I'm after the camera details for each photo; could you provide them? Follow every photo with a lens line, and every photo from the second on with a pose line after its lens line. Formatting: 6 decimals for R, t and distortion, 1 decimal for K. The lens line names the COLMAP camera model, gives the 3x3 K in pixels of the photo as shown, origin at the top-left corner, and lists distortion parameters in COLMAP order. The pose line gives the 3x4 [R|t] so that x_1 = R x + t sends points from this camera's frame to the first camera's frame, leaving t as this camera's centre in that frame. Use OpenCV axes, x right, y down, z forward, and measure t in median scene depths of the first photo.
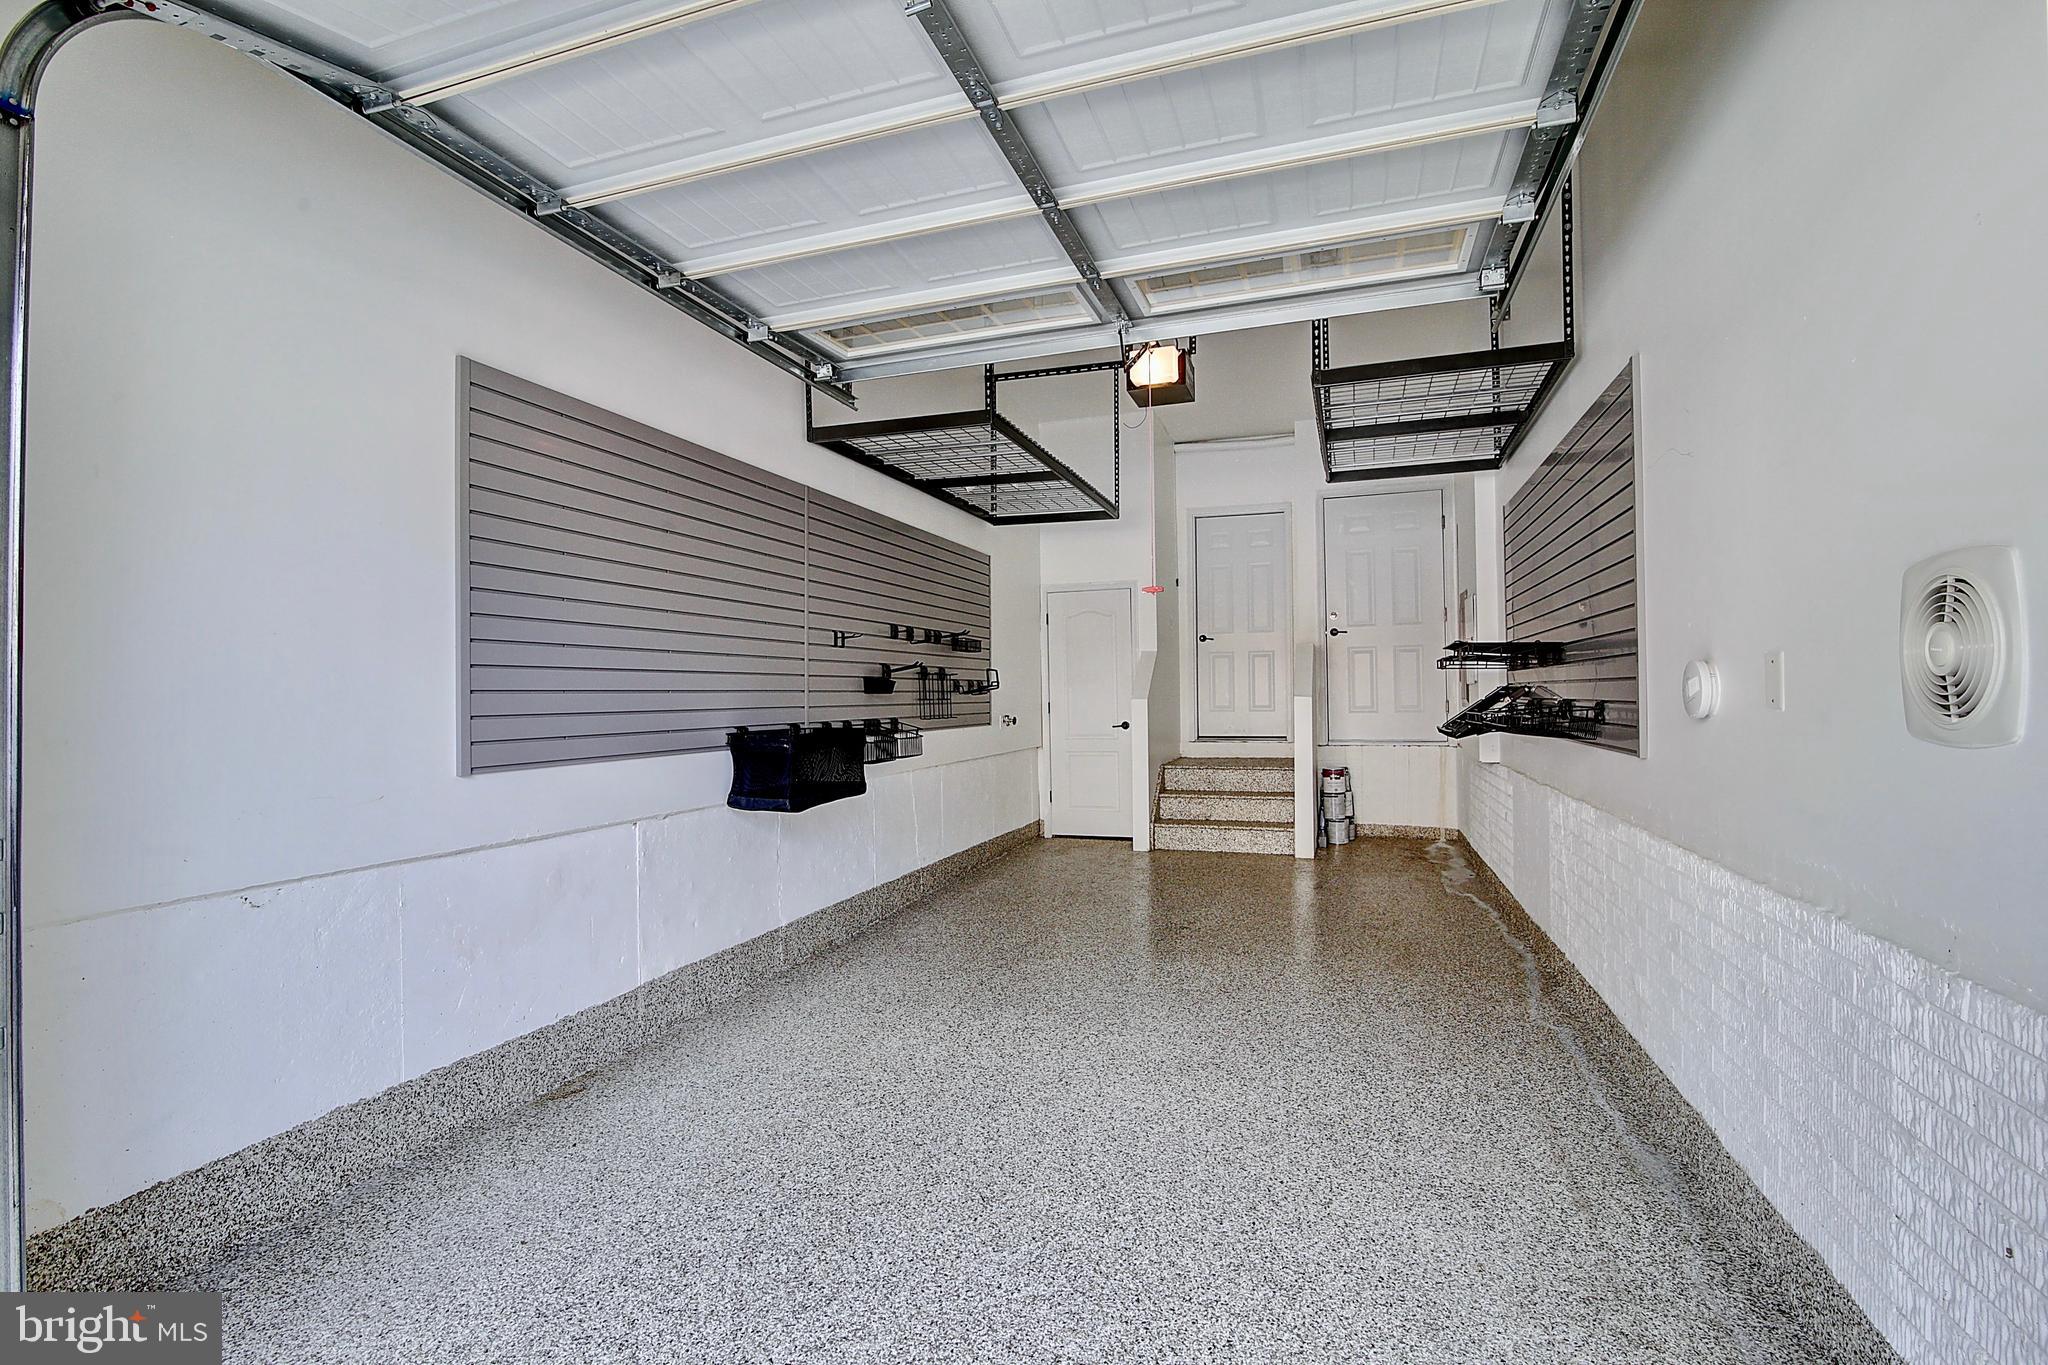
lens RADIAL K [[944.3, 0, 1018.8], [0, 944.3, 685.9], [0, 0, 1]] dist [-0.017402, 0.000270]
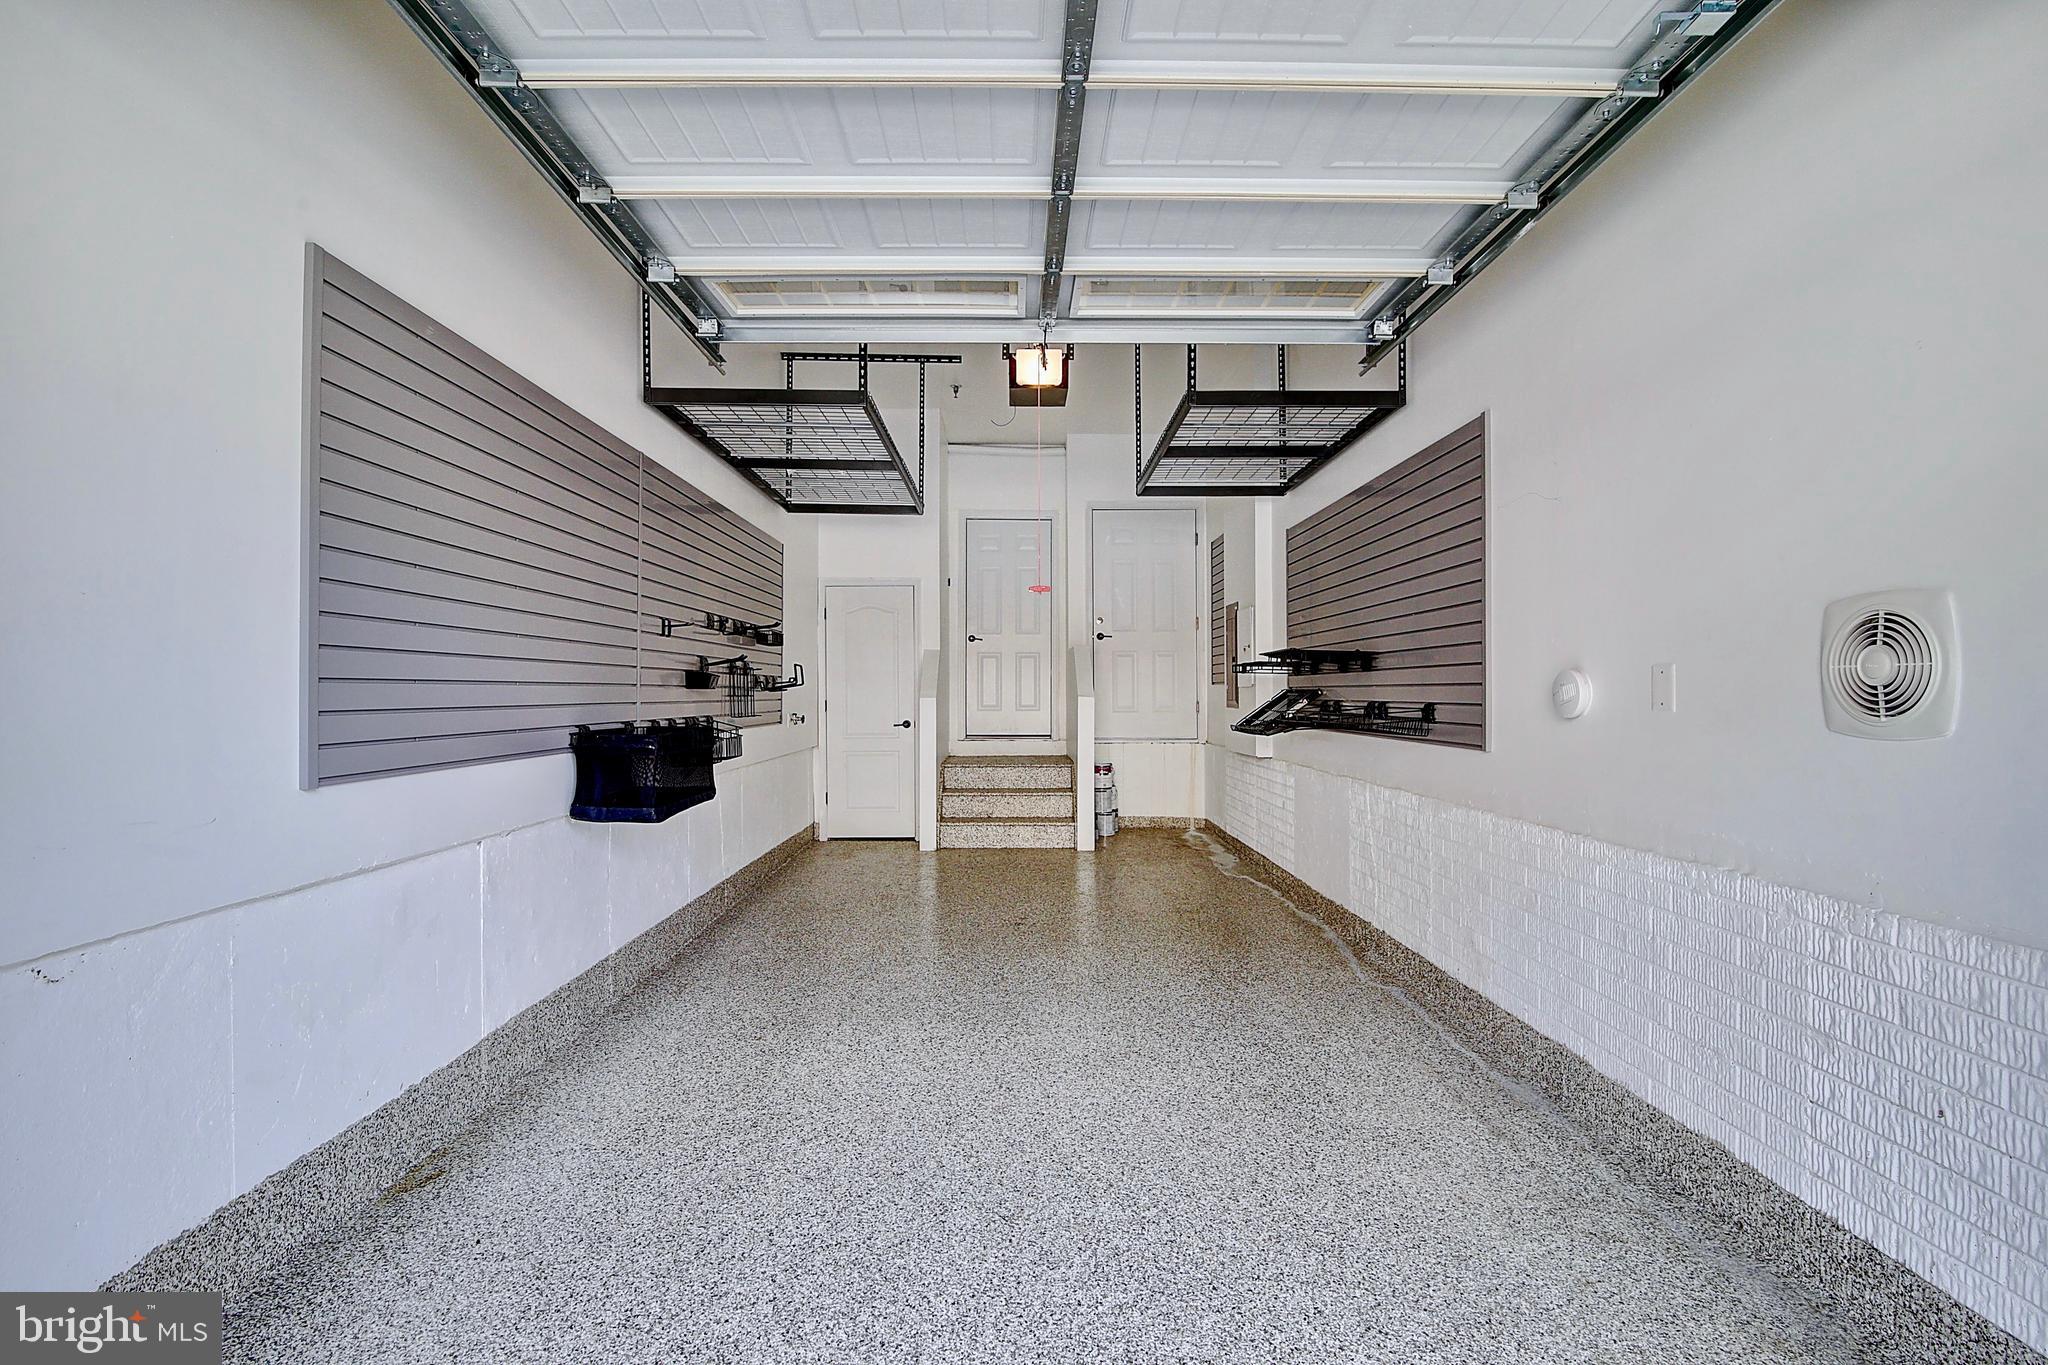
lens RADIAL K [[944.3, 0, 1023.8], [0, 944.3, 685.7], [0, 0, 1]] dist [-0.017402, 0.000270]
pose [[0.941248, 0.013841, 0.337433, -0.286432], [-0.014044, 0.999900, -0.001841, 0.004409], [-0.337425, -0.003006, 0.941348, 0.077982]]
